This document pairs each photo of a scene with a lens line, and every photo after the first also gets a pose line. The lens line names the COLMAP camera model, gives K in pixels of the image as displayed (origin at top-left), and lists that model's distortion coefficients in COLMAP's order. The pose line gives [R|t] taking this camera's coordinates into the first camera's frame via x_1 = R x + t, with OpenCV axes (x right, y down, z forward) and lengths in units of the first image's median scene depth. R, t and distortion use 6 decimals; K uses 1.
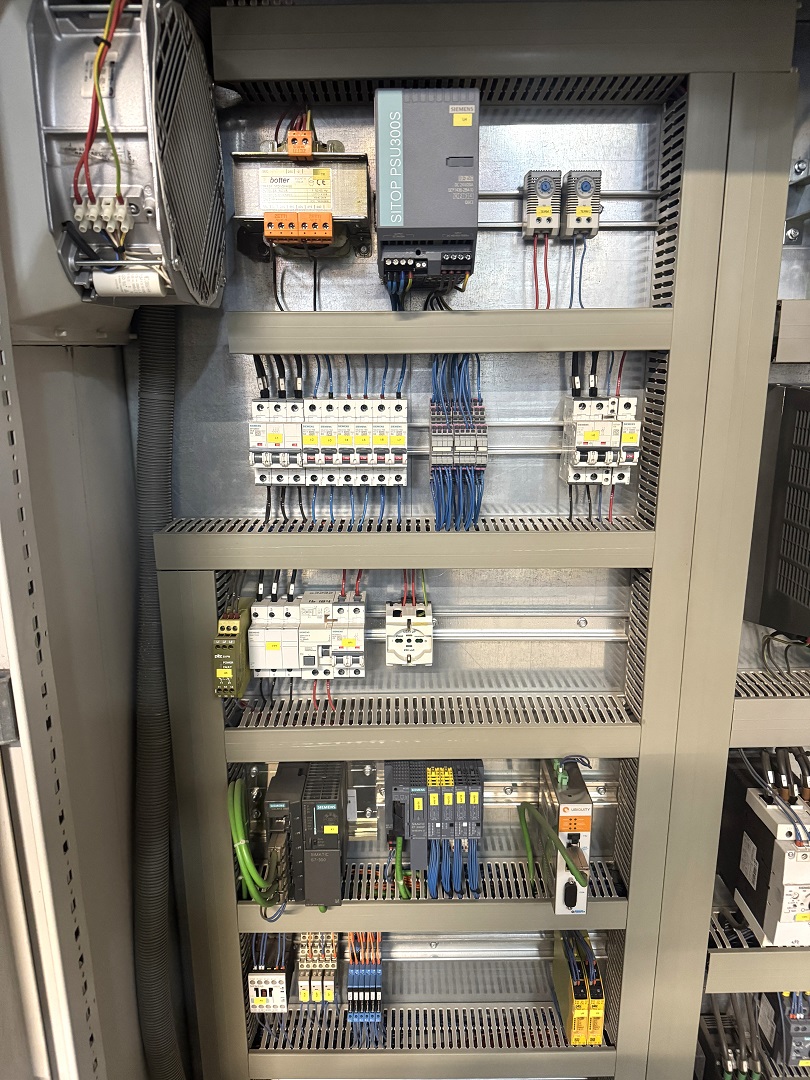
lens RADIAL K [[749.9, 0, 405.0], [0, 749.9, 540.0], [0, 0, 1]] dist [0.103067, -0.188183]
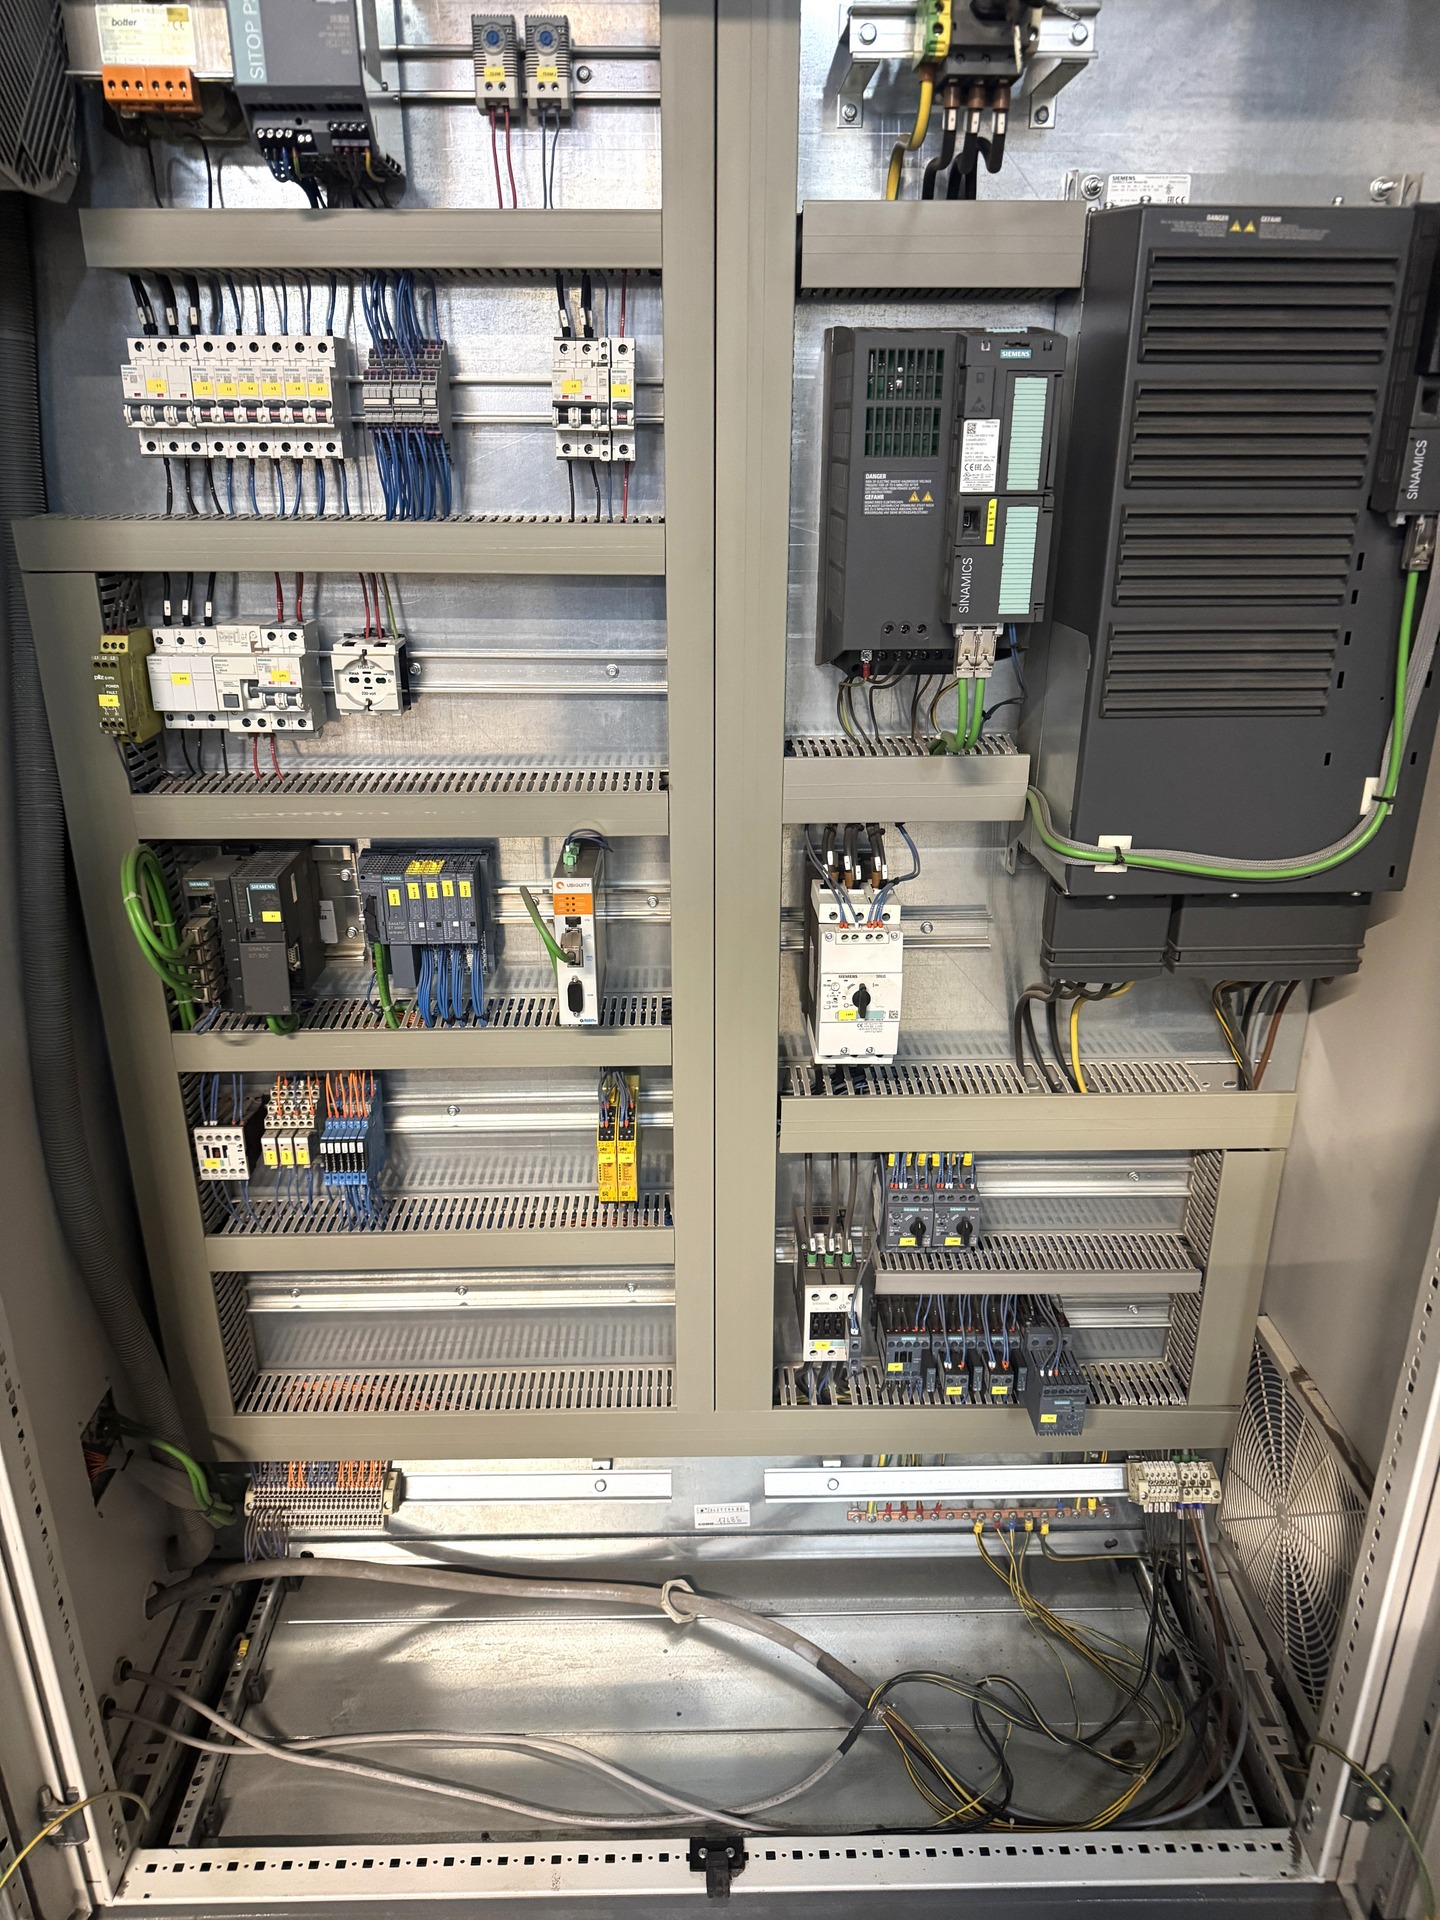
lens RADIAL K [[1354.5, 0, 727.5], [0, 1354.5, 957.9], [0, 0, 1]] dist [0.028423, -0.045448]
pose [[0.999502, -0.002321, 0.031469, 0.340104], [-0.002027, 0.990509, 0.137436, 0.233654], [-0.031490, -0.137431, 0.990011, -0.431850]]
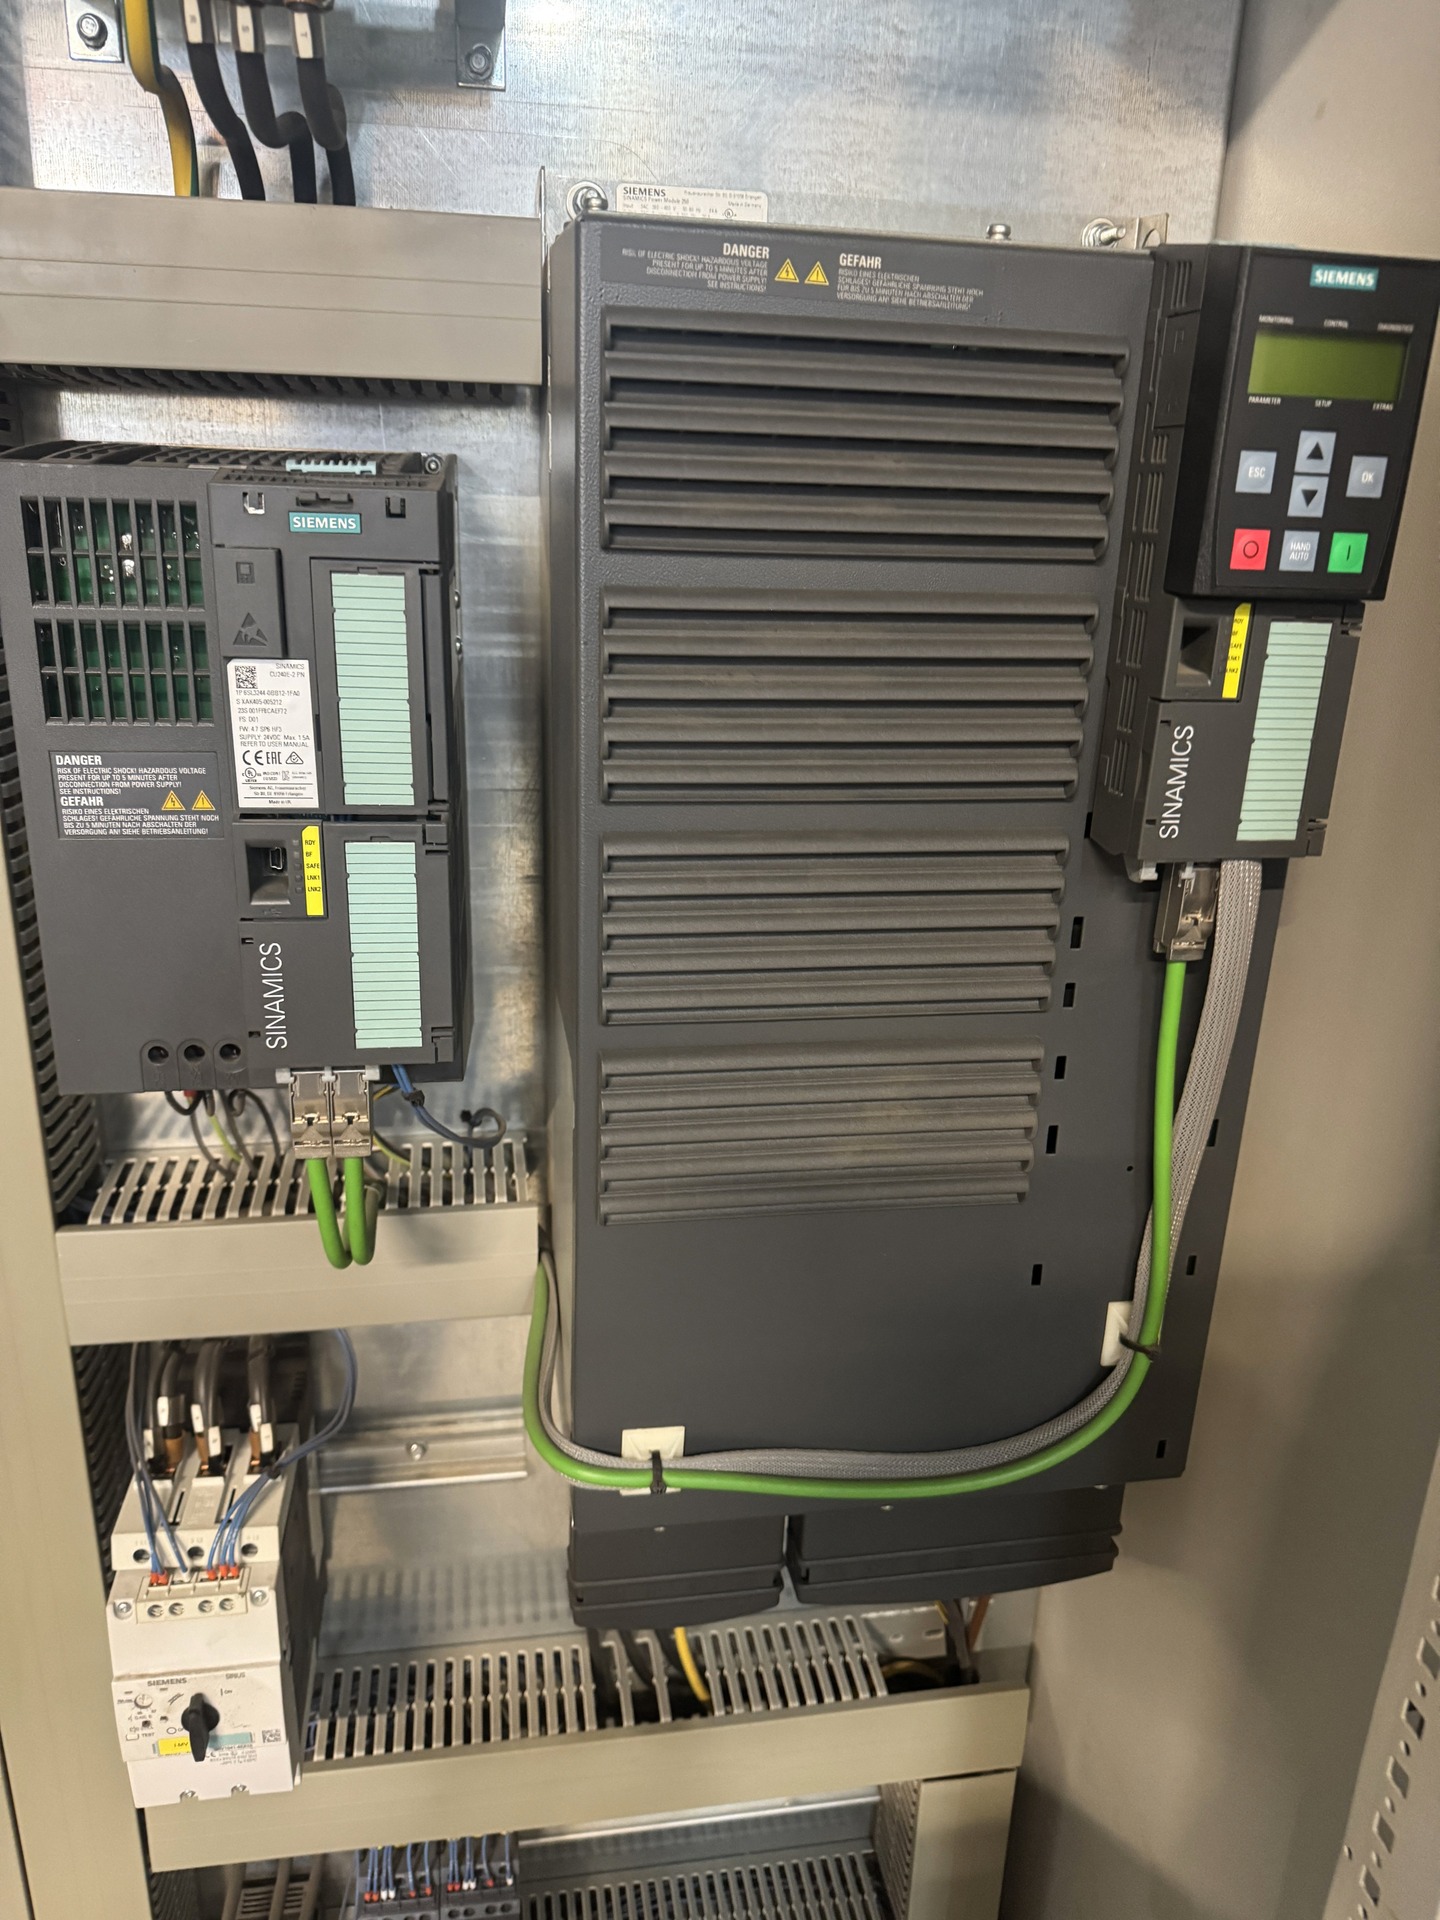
lens RADIAL K [[1420.3, 0, 725.2], [0, 1420.3, 977.7], [0, 0, 1]] dist [-0.008585, -0.011900]
pose [[0.982448, -0.016953, 0.185764, 0.671973], [0.000715, 0.996196, 0.087134, 0.007039], [-0.186534, -0.085472, 0.978723, 0.210390]]
